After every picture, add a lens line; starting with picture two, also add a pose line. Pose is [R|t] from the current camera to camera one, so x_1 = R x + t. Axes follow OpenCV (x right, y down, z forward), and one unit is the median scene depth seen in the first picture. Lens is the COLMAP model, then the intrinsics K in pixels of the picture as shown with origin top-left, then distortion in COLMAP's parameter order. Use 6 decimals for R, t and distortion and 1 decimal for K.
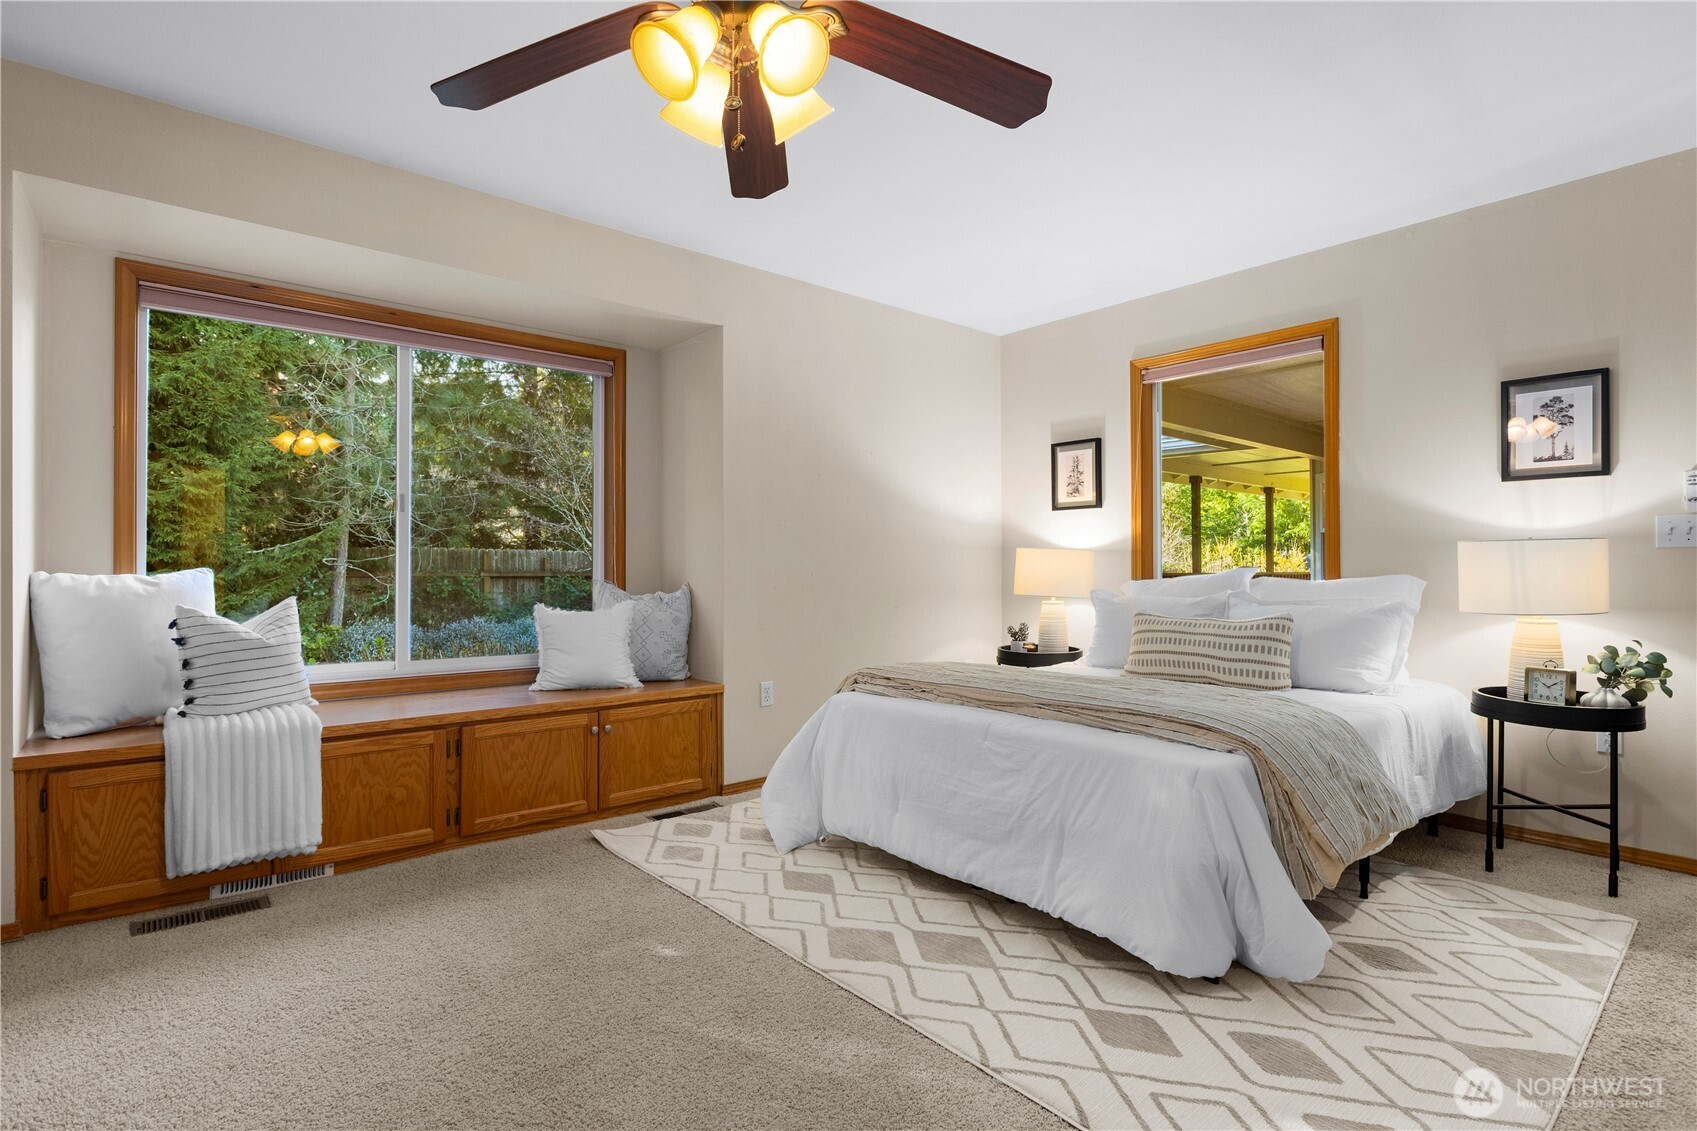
lens RADIAL K [[851.2, 0, 848.5], [0, 851.2, 565.5], [0, 0, 1]] dist [-0.000113, -0.000319]
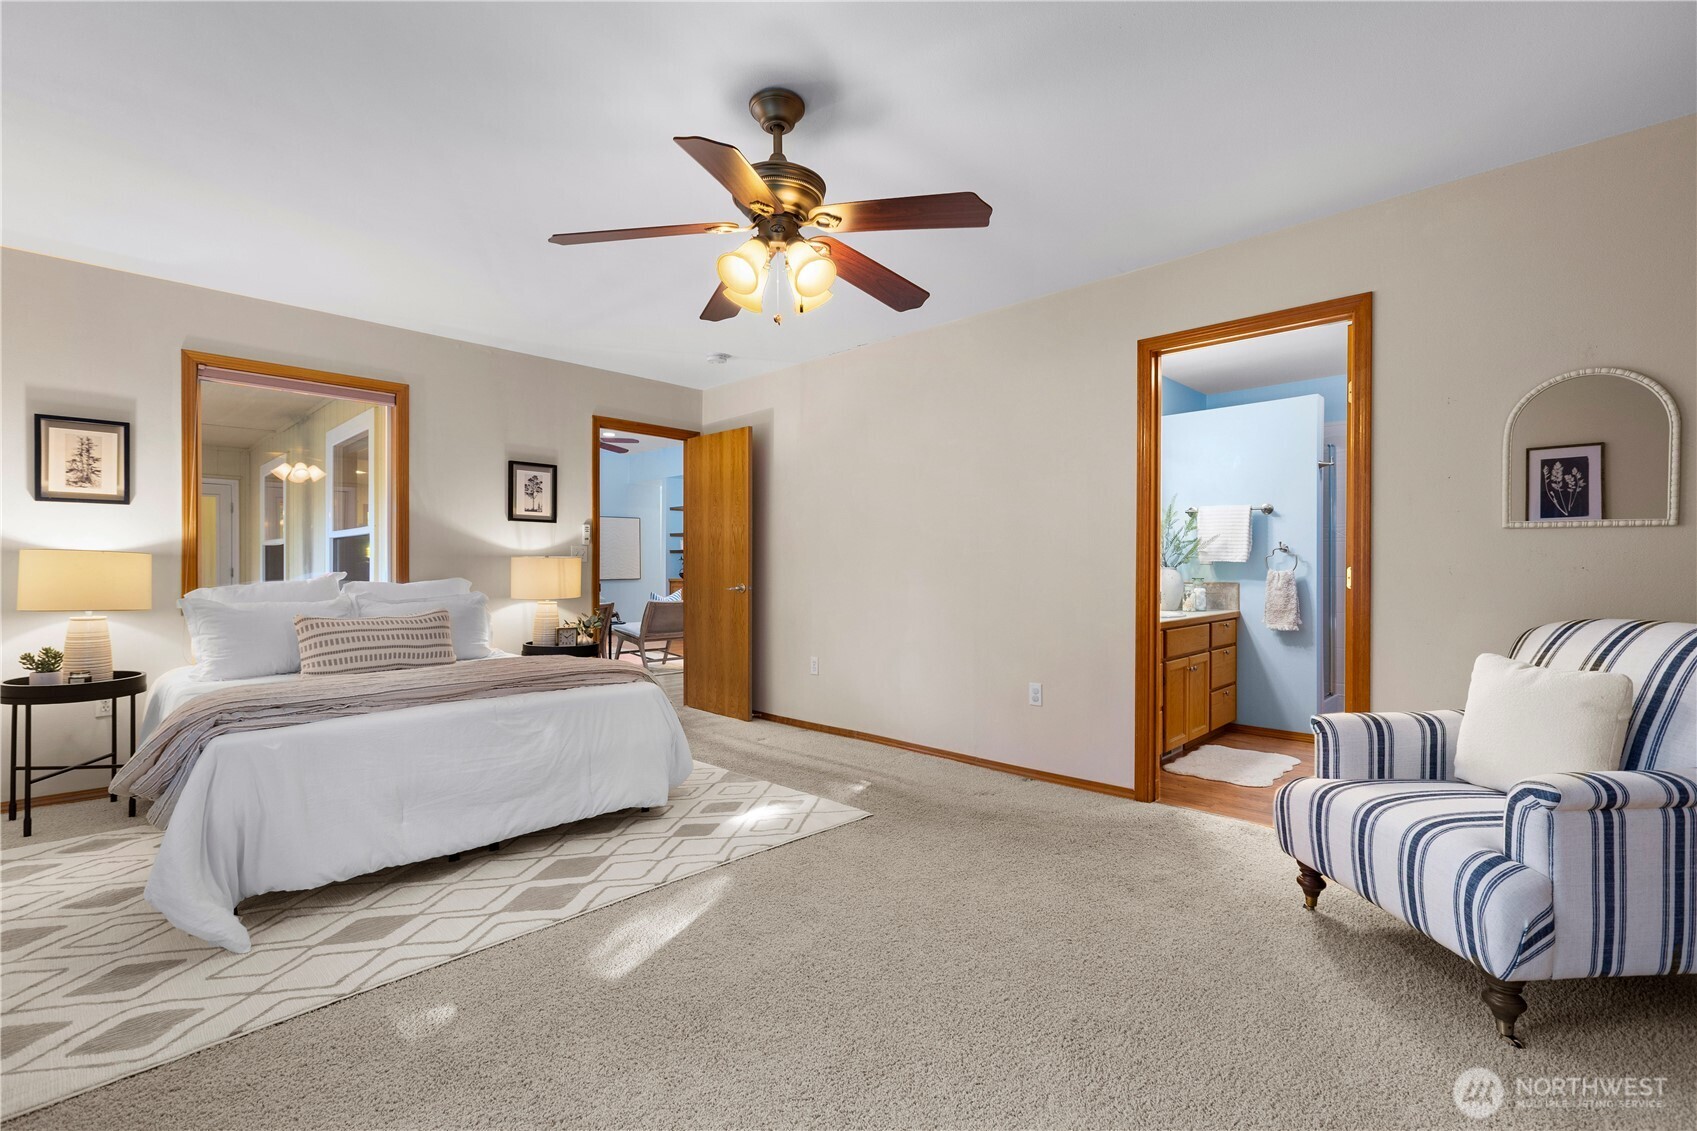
lens RADIAL K [[756.3, 0, 848.4], [0, 756.3, 570.8], [0, 0, 1]] dist [0.013729, -0.000005]
pose [[-0.104649, -0.021238, 0.994282, -0.544085], [-0.020293, 0.999609, 0.019216, -0.028480], [-0.994302, -0.018166, -0.105039, 0.336317]]
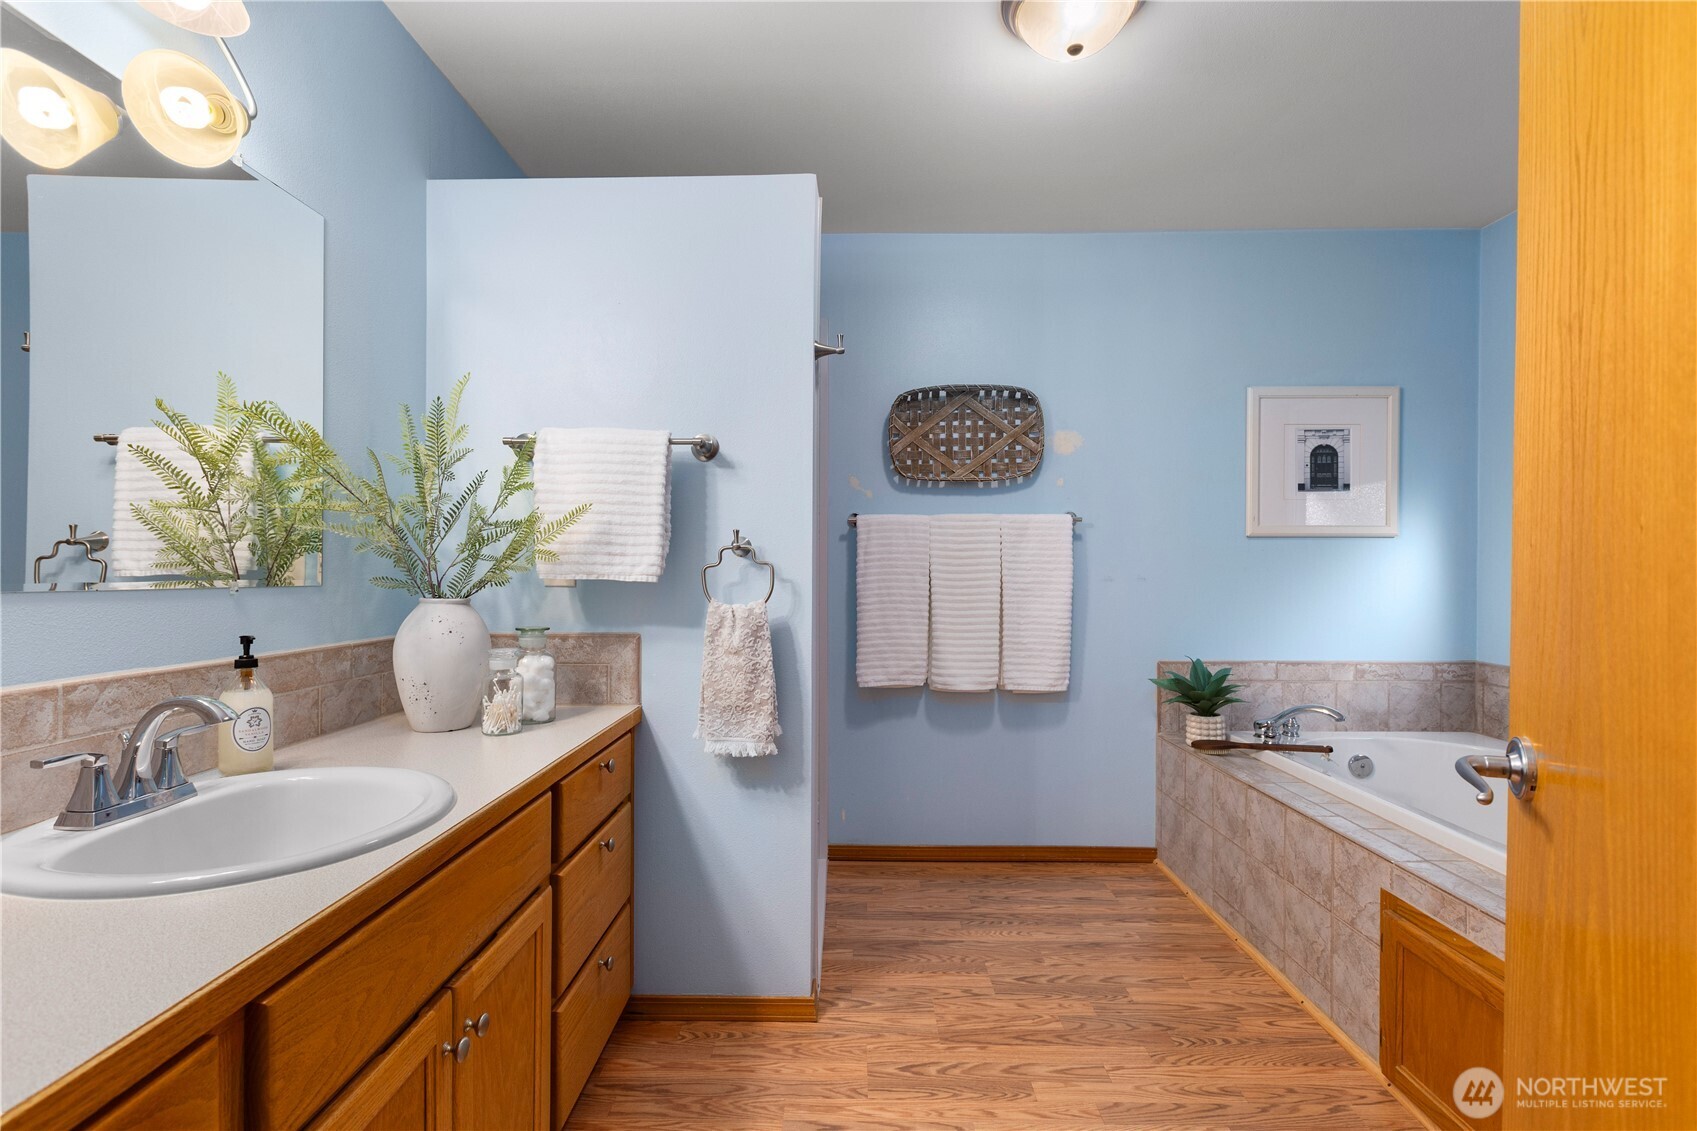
lens RADIAL K [[762.2, 0, 841.6], [0, 762.2, 571.1], [0, 0, 1]] dist [-0.000229, -0.000397]
pose [[-0.744658, -0.018438, 0.667191, 0.186436], [-0.027458, 0.999618, -0.003021, -0.039734], [-0.666881, -0.020569, -0.744880, -0.141222]]
